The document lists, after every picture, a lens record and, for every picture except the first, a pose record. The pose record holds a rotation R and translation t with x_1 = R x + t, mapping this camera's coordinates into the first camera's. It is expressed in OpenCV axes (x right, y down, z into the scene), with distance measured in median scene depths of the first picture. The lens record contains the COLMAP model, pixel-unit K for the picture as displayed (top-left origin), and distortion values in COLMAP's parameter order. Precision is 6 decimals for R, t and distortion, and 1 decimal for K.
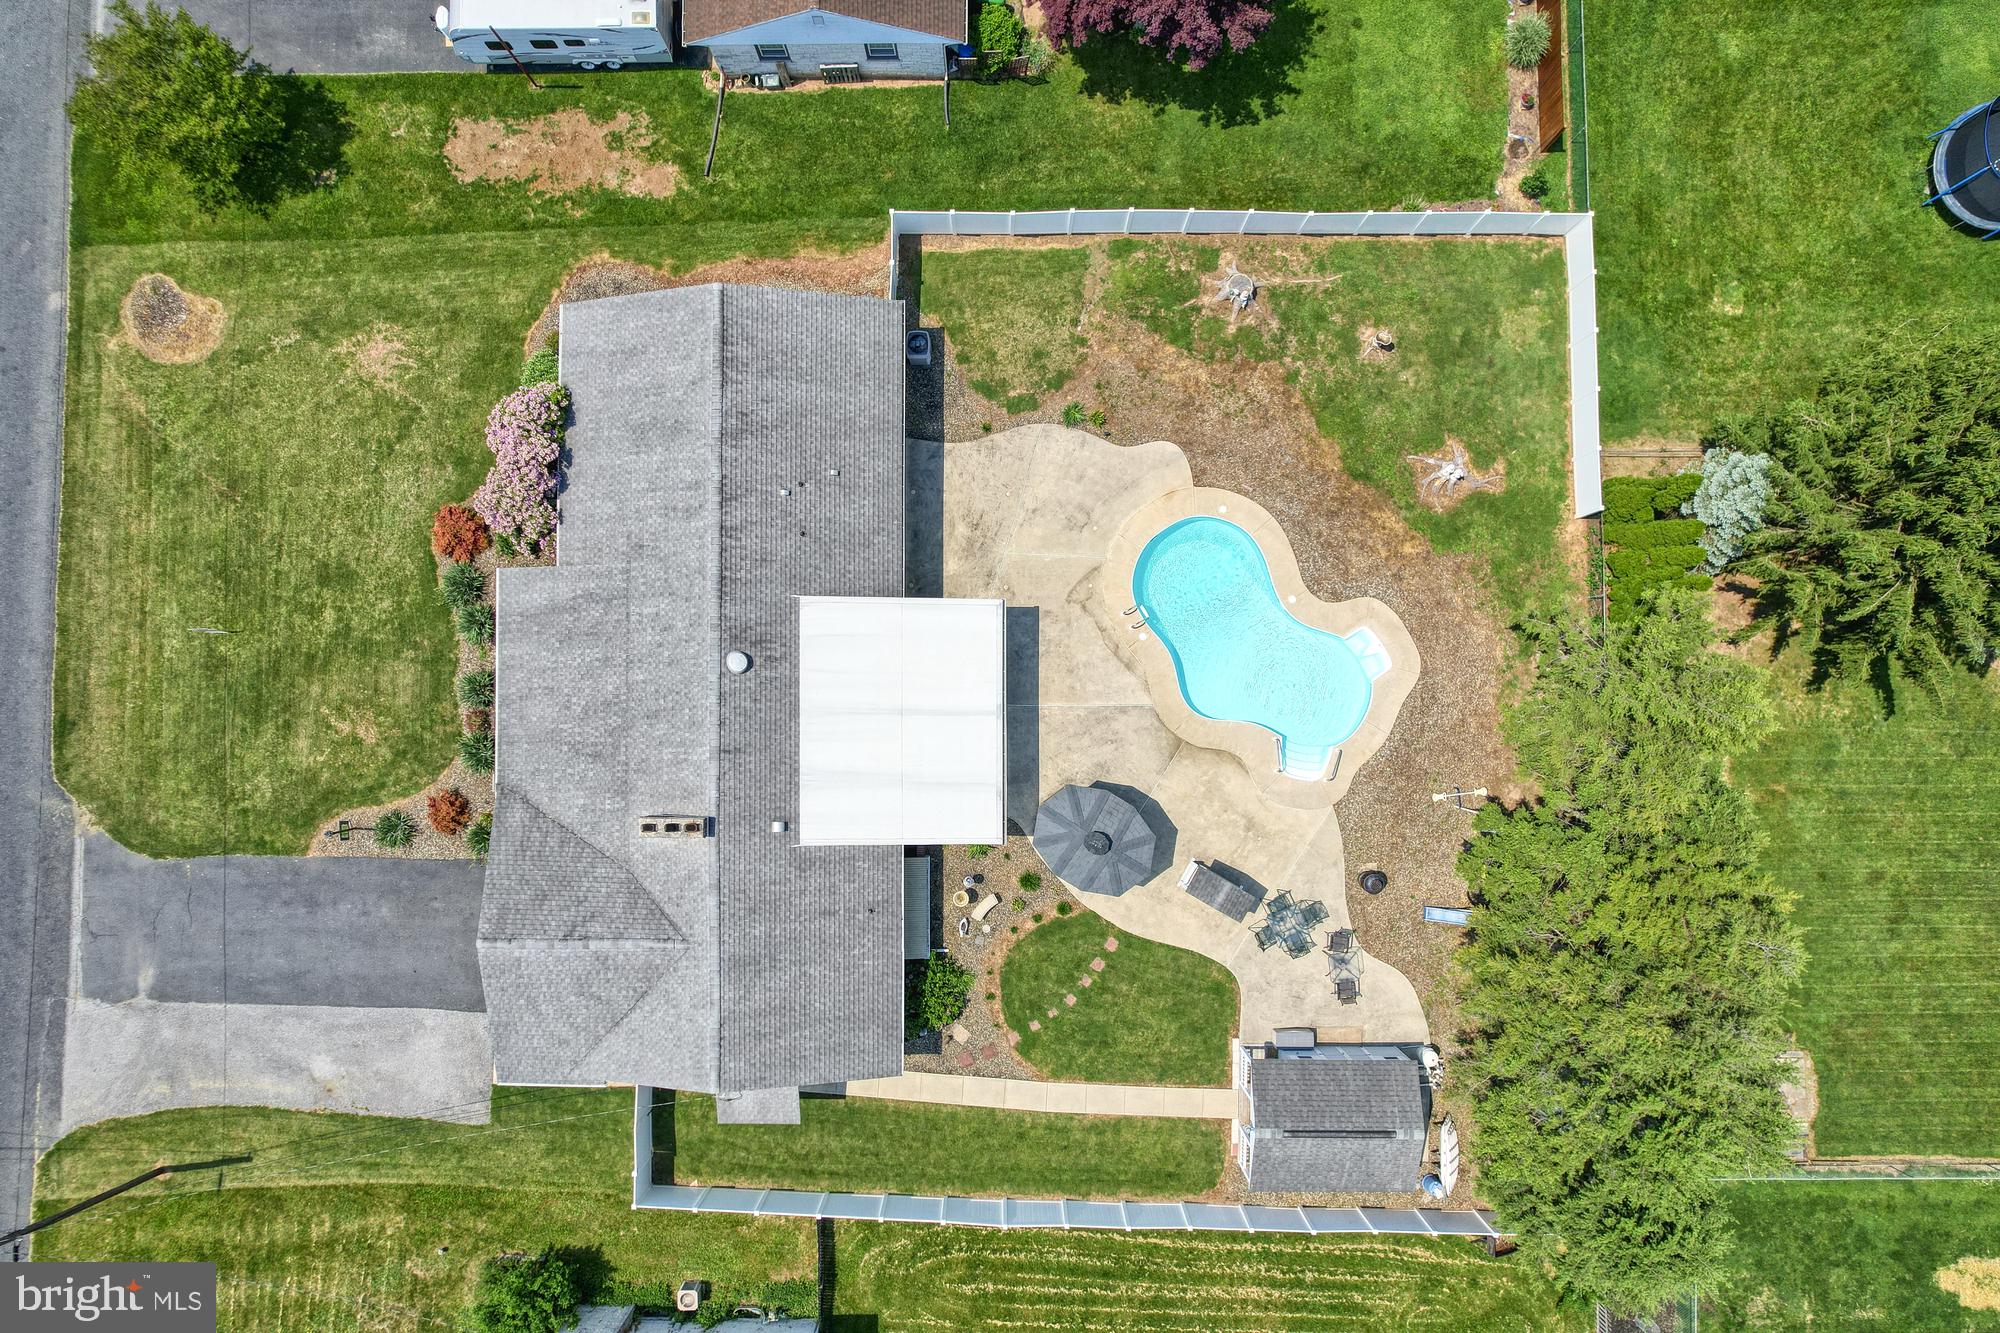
lens RADIAL K [[1275.5, 0, 1002.0], [0, 1275.5, 686.4], [0, 0, 1]] dist [-0.074389, 0.064673]
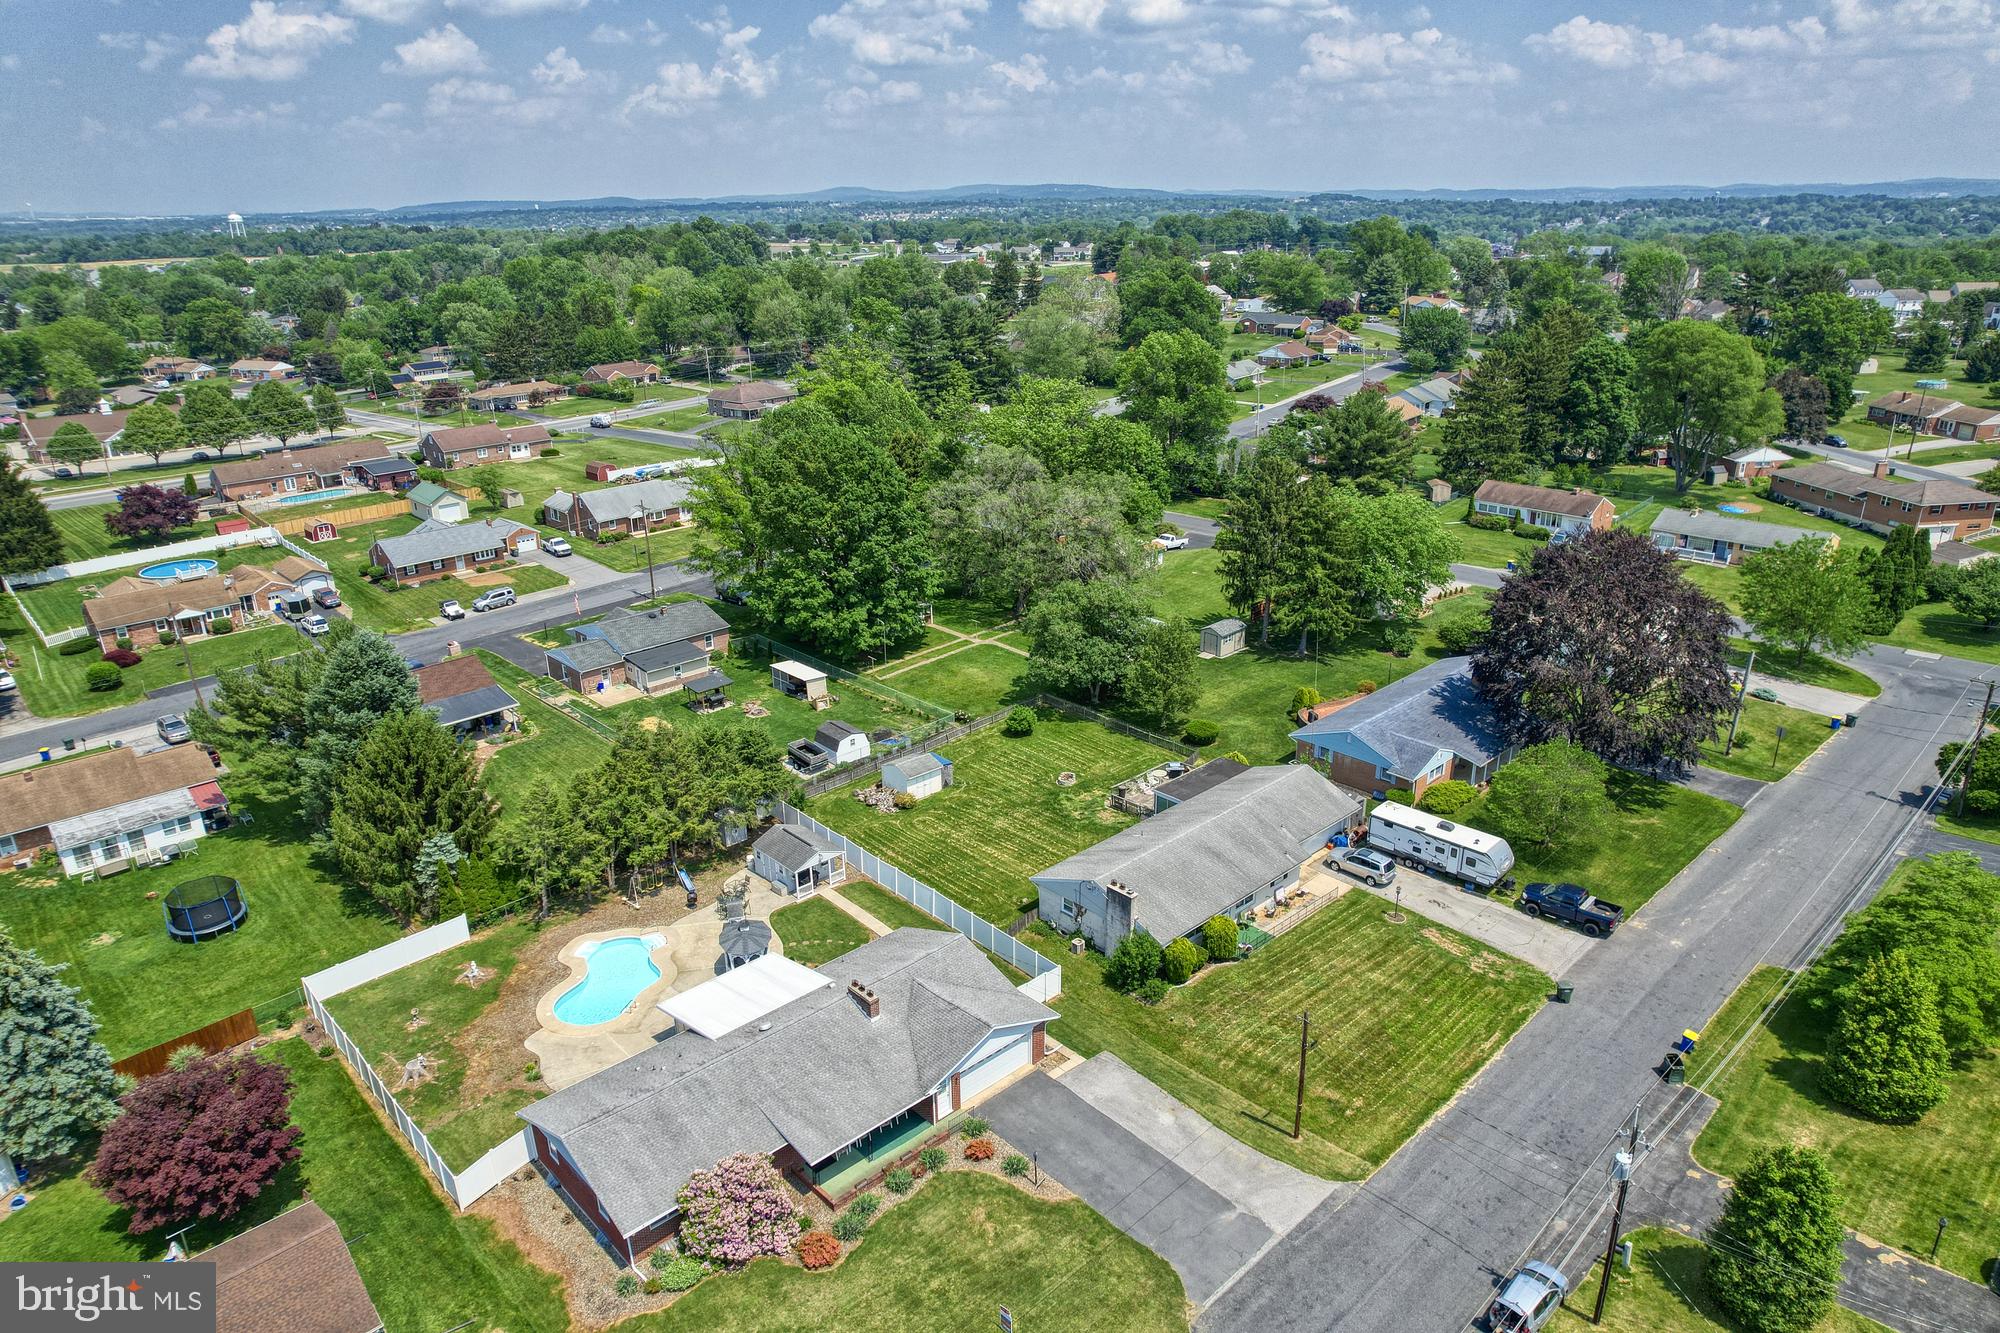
lens RADIAL K [[1275.5, 0, 1002.0], [0, 1275.5, 686.4], [0, 0, 1]] dist [-0.074389, 0.064673]
pose [[-0.685812, -0.248125, 0.684175, -1.313306], [0.727759, -0.240755, 0.642187, -0.684494], [0.005376, 0.938334, 0.345688, -0.009564]]
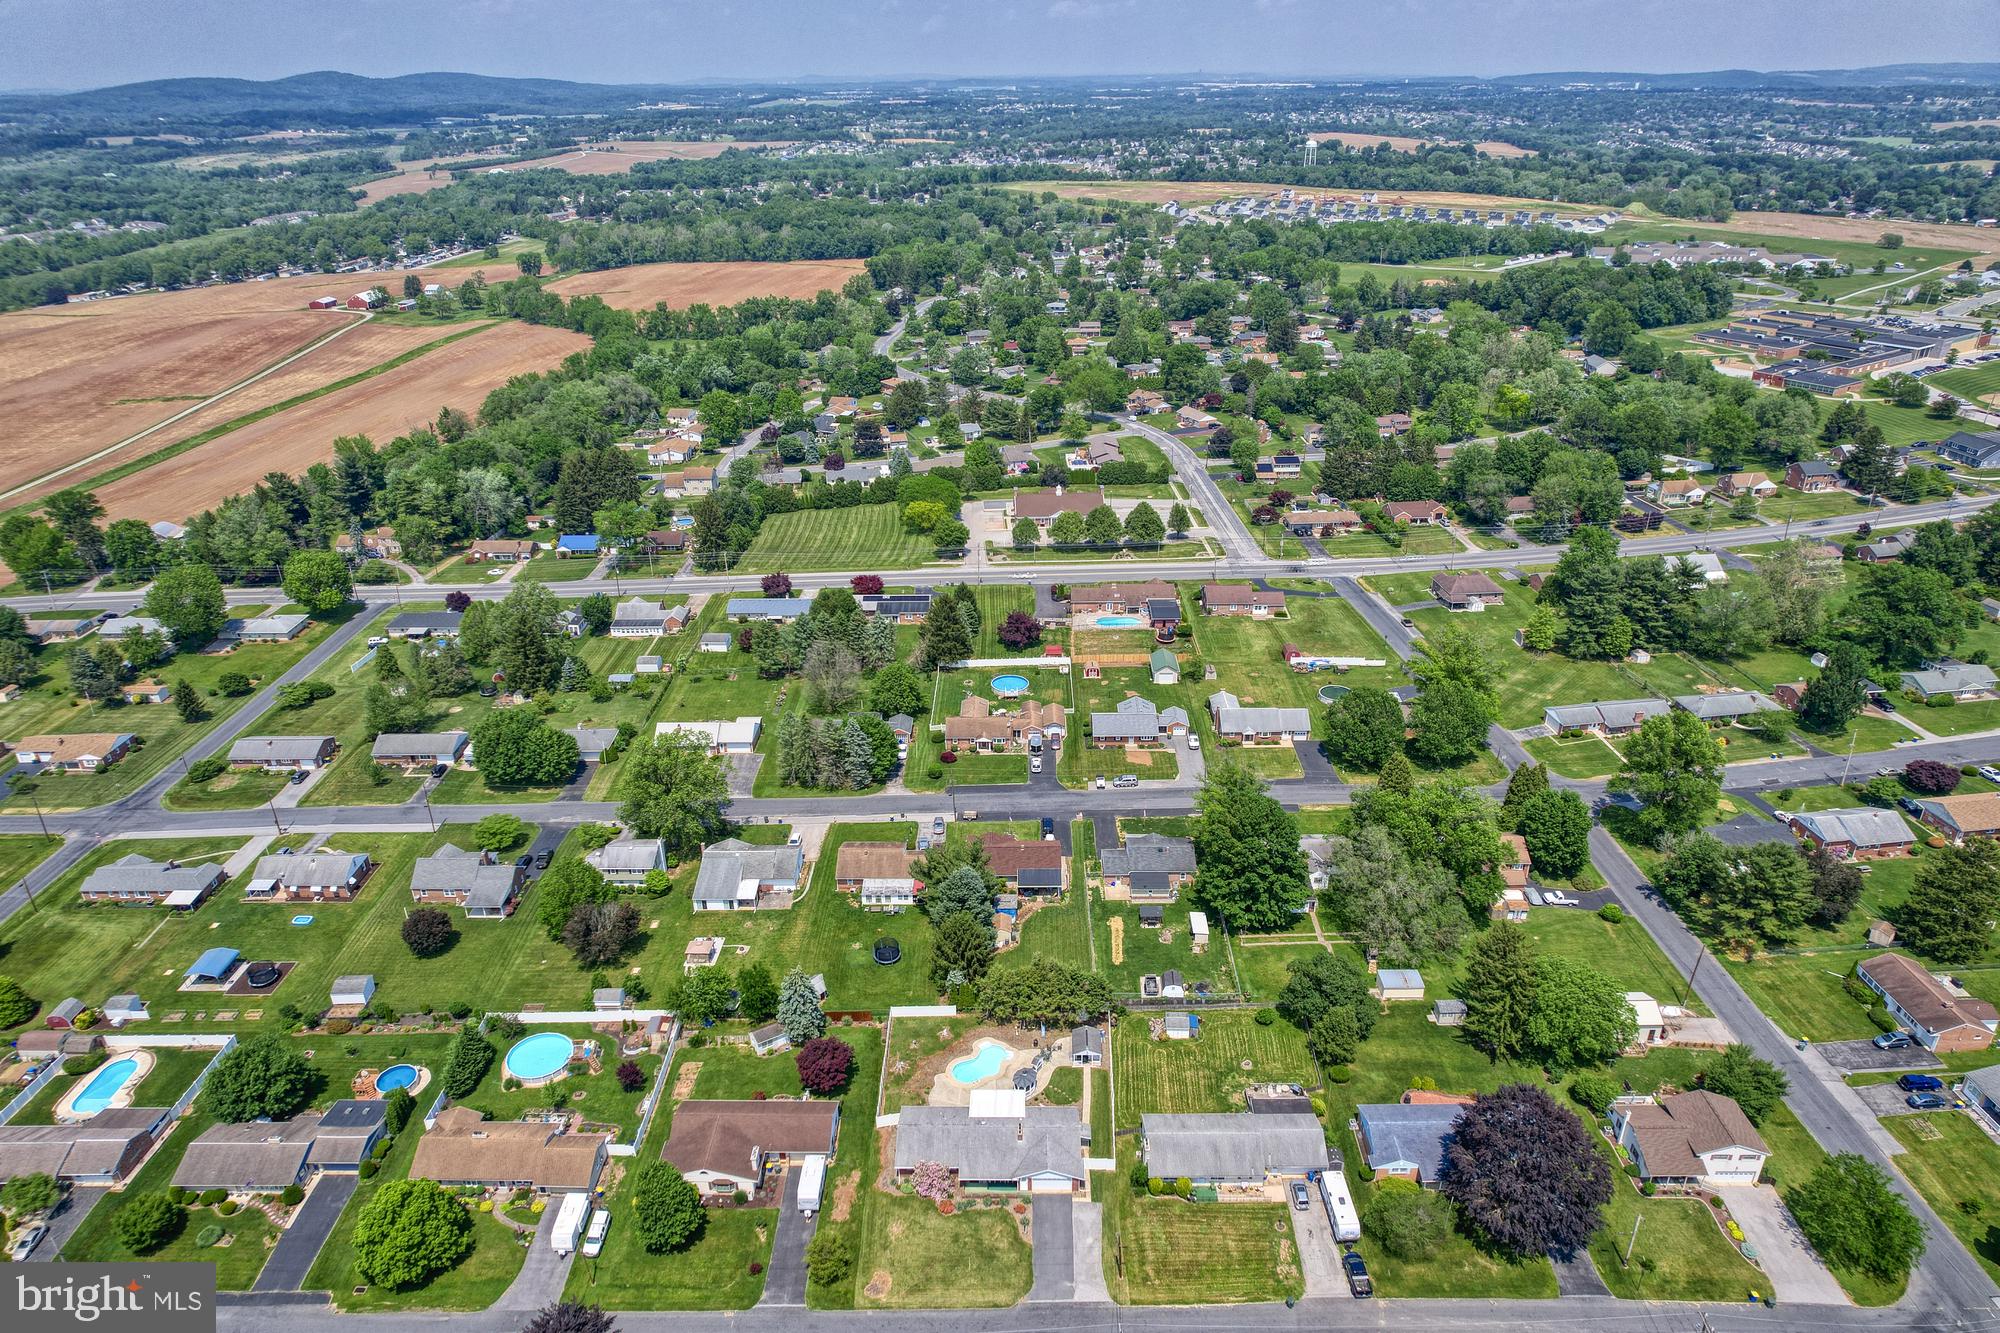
lens RADIAL K [[1275.5, 0, 1002.0], [0, 1275.5, 686.4], [0, 0, 1]] dist [-0.074389, 0.064673]
pose [[0.015229, -0.433758, 0.900901, -3.167186], [0.999866, 0.012080, -0.011086, 0.068323], [-0.006074, 0.900948, 0.433884, -2.063286]]
